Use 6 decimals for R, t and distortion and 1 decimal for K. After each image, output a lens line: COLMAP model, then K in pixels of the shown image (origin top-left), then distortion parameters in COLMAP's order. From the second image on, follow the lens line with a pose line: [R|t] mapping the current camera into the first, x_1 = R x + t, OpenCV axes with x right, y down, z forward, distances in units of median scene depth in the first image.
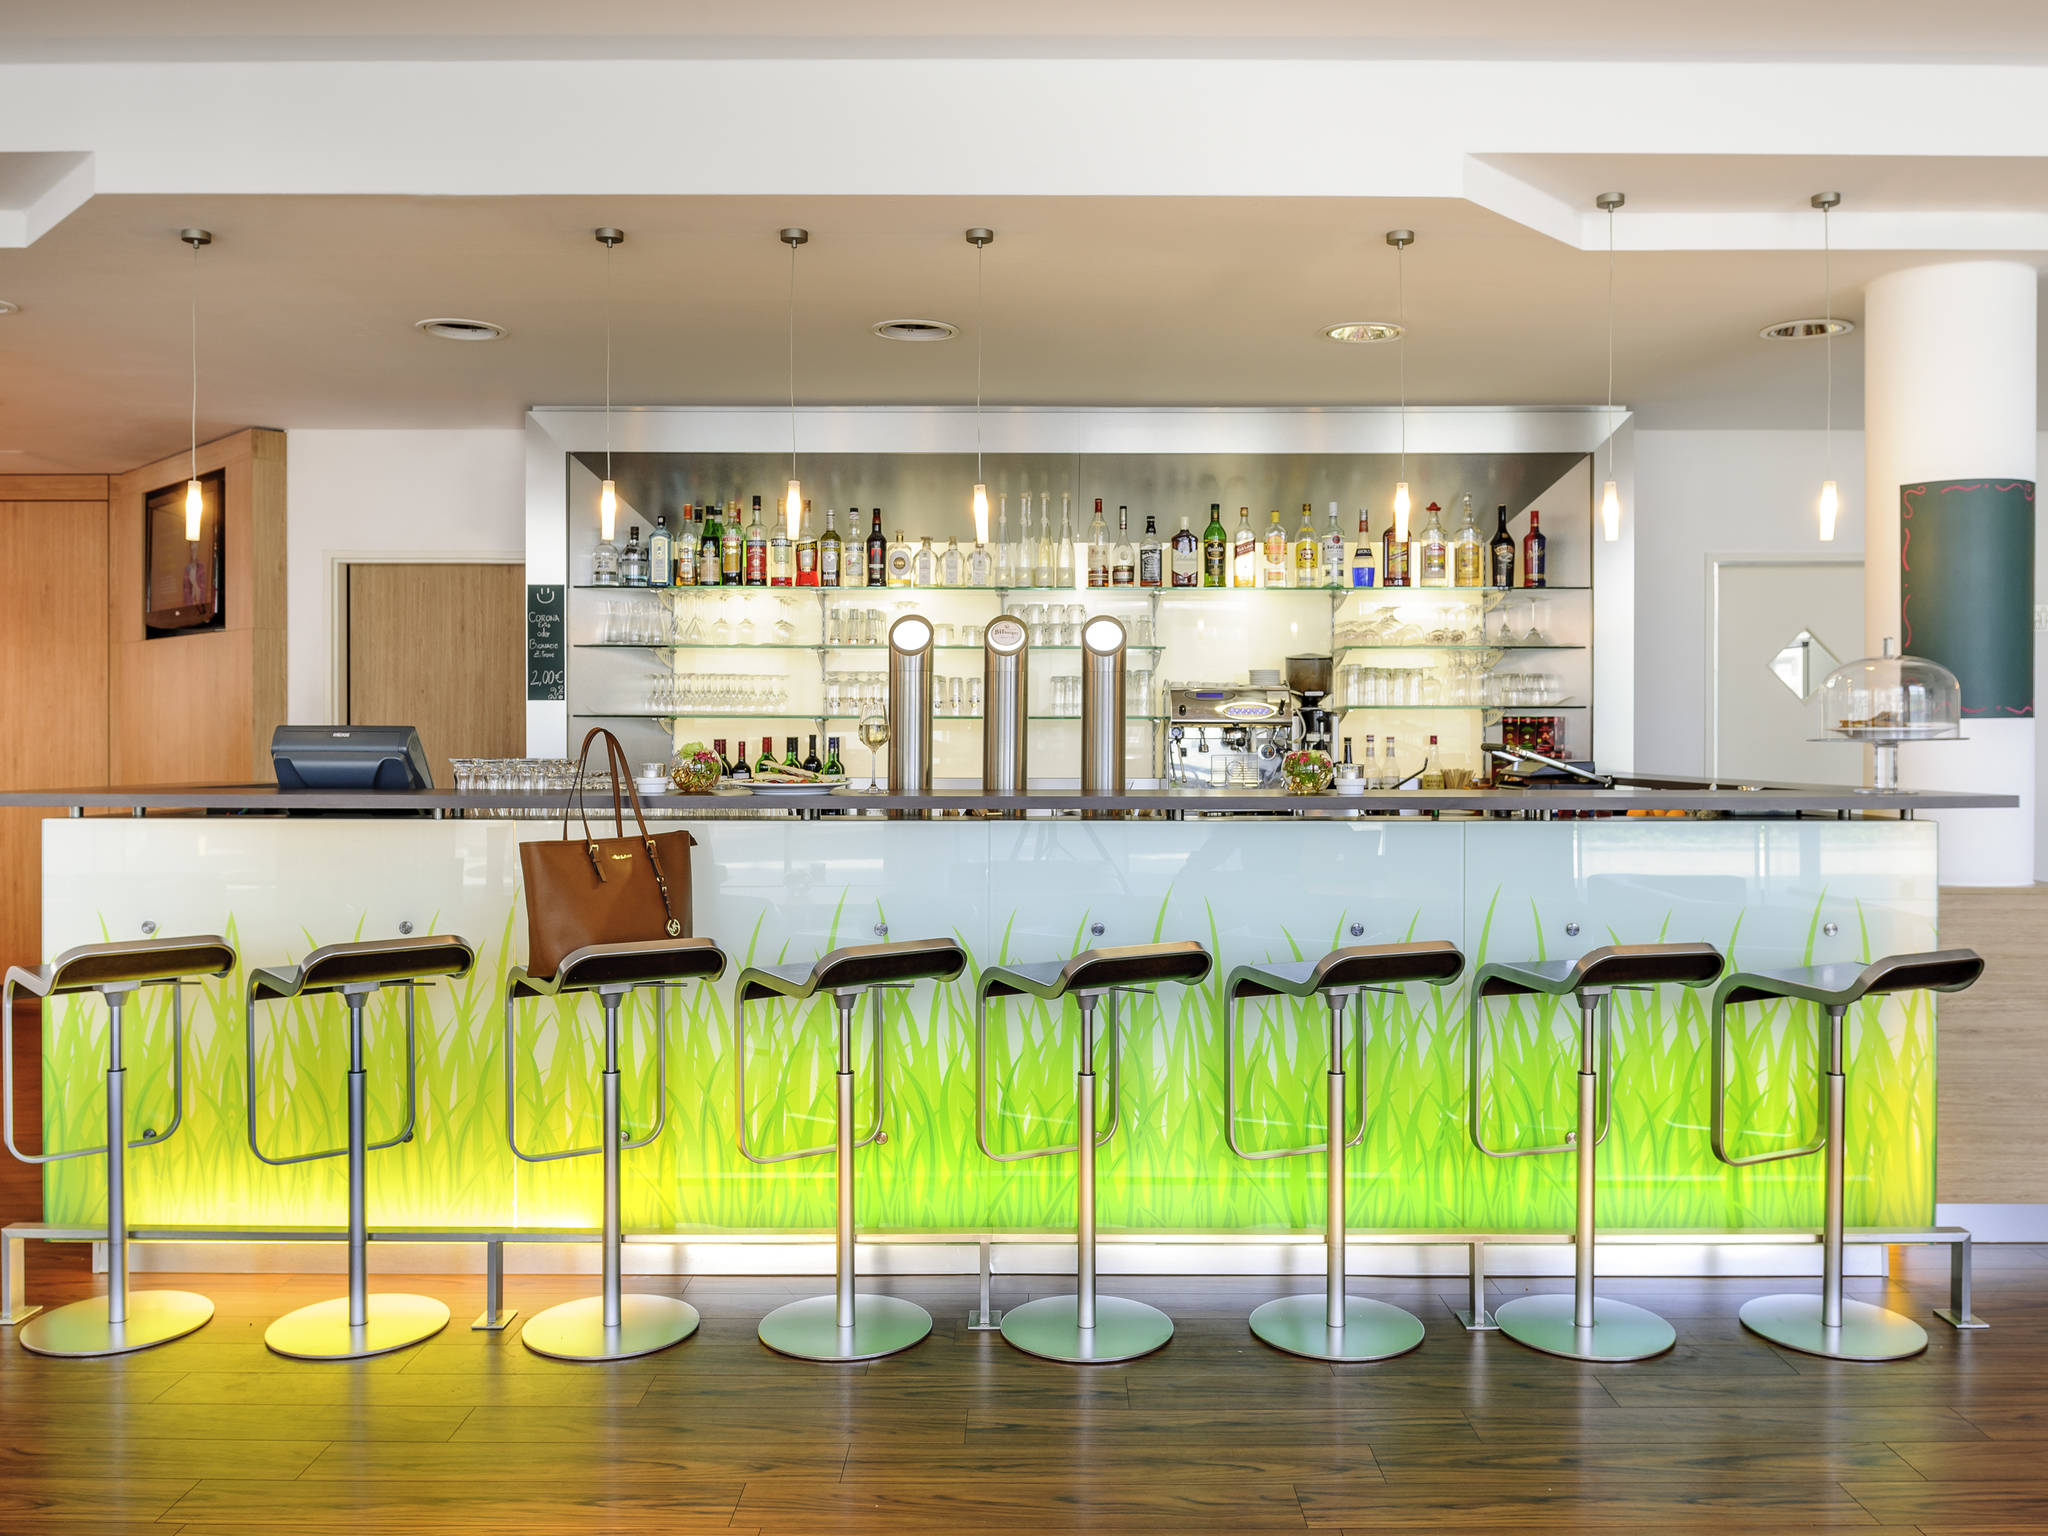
lens RADIAL K [[1625.7, 0, 1024.0], [0, 1625.7, 768.0], [0, 0, 1]] dist [0.004405, 0.002640]
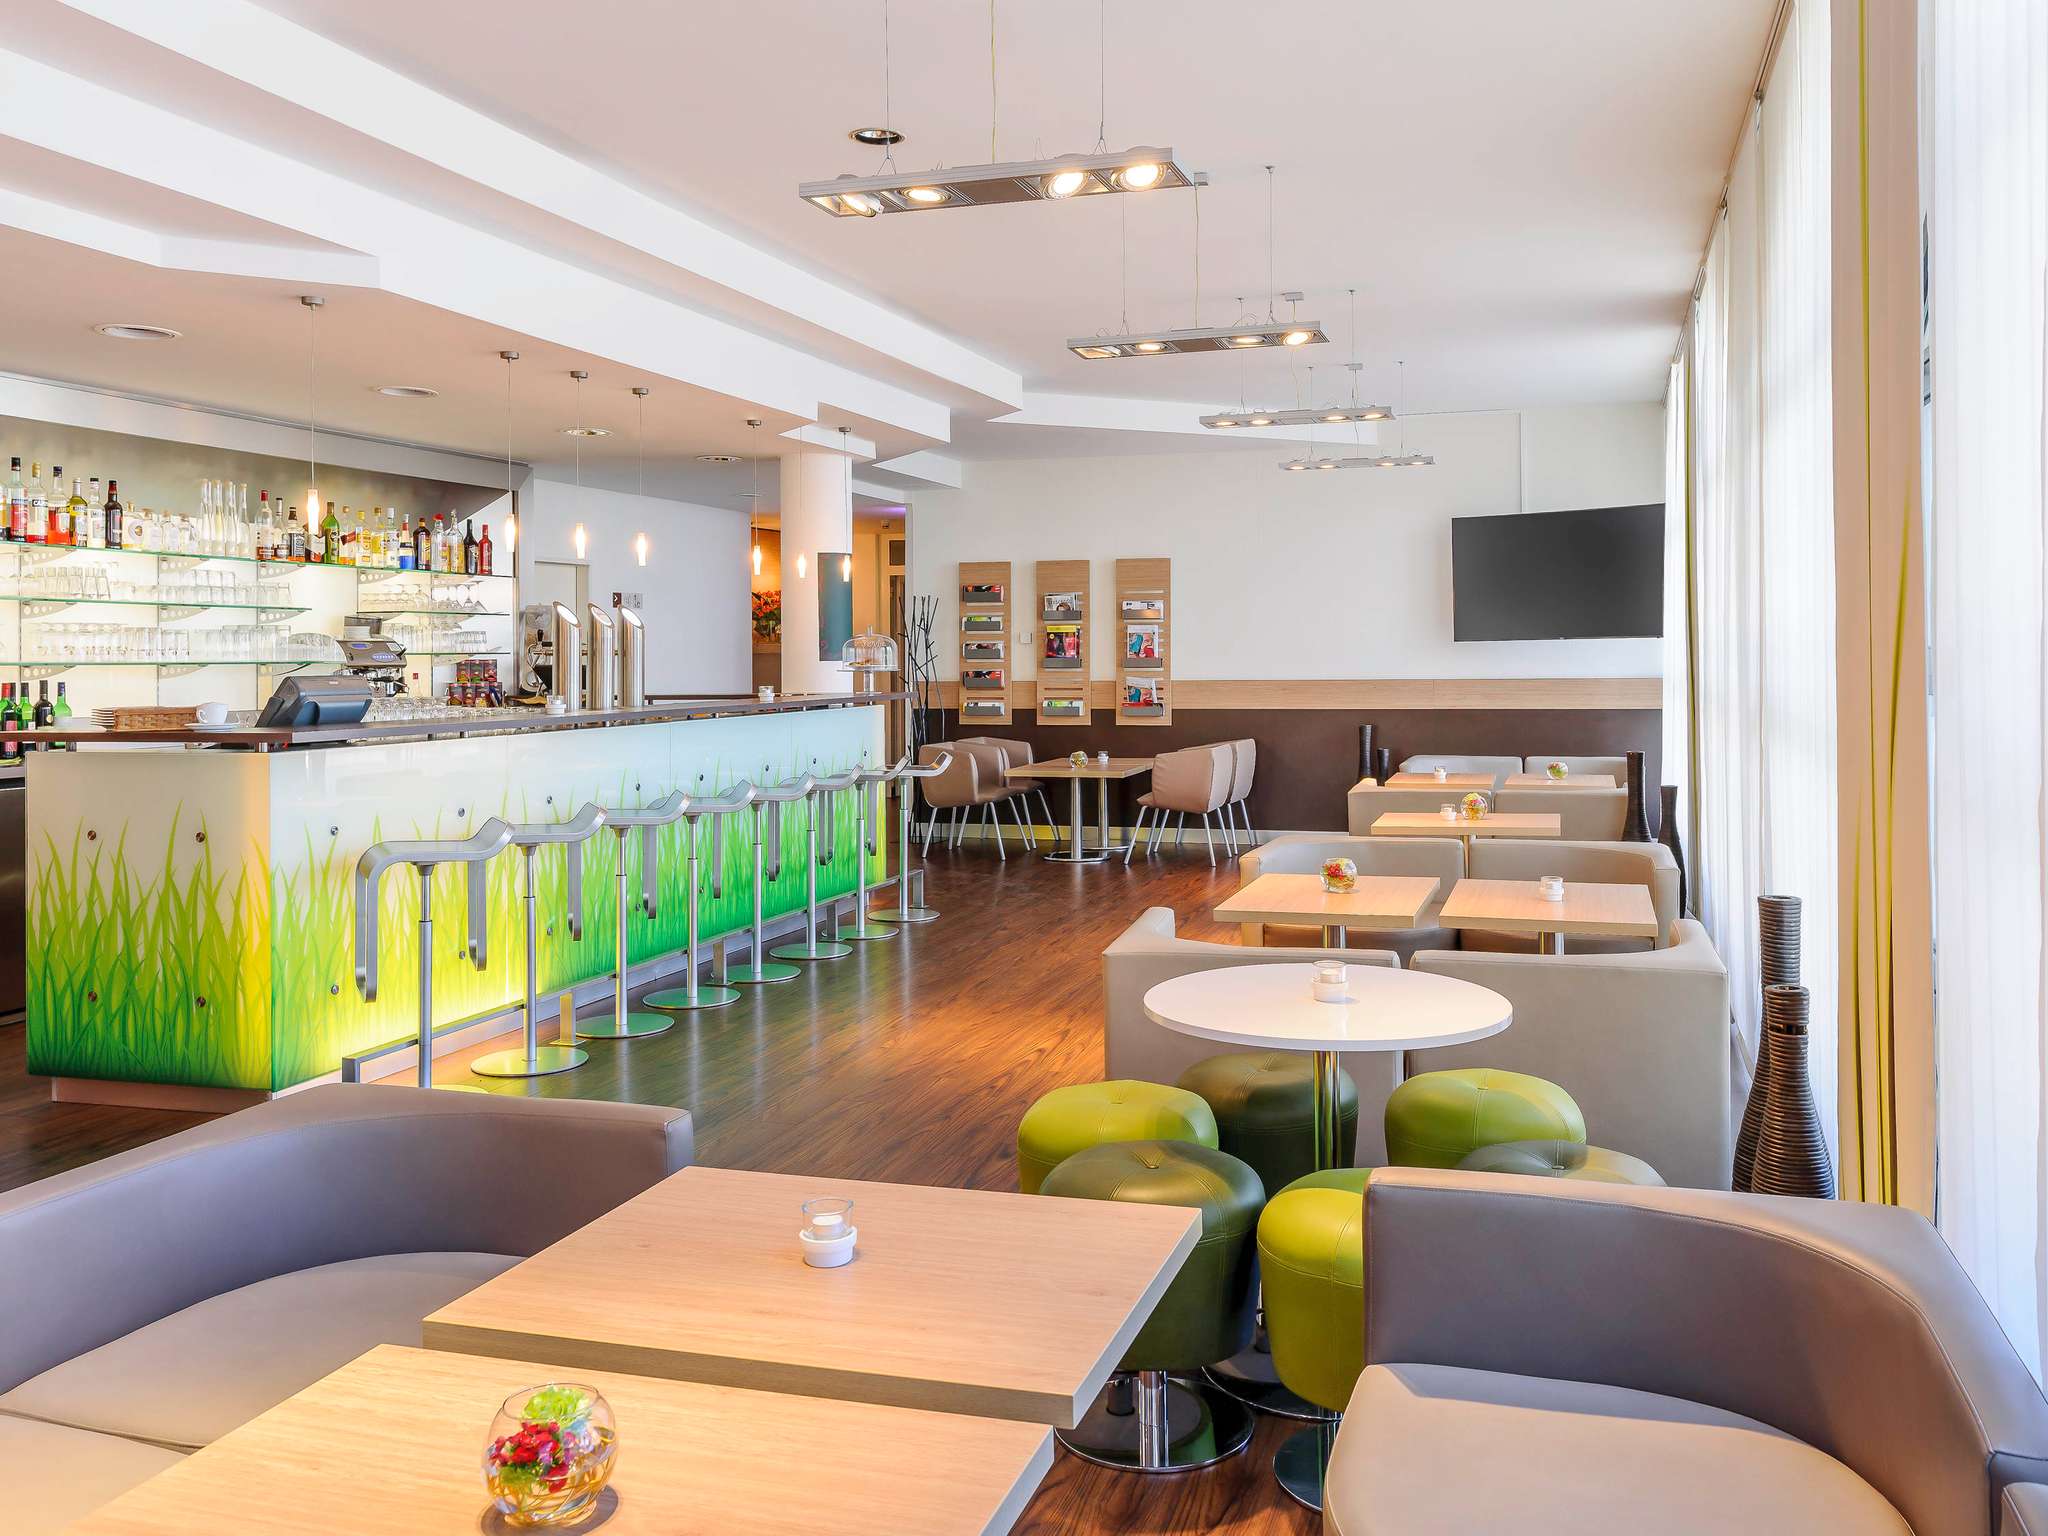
lens RADIAL K [[1625.7, 0, 1024.0], [0, 1625.7, 768.0], [0, 0, 1]] dist [0.004405, 0.002640]
pose [[0.331116, -0.068563, 0.941096, -0.964692], [0.028516, 0.997628, 0.062649, -0.011656], [-0.943159, 0.006092, 0.332286, 0.018978]]
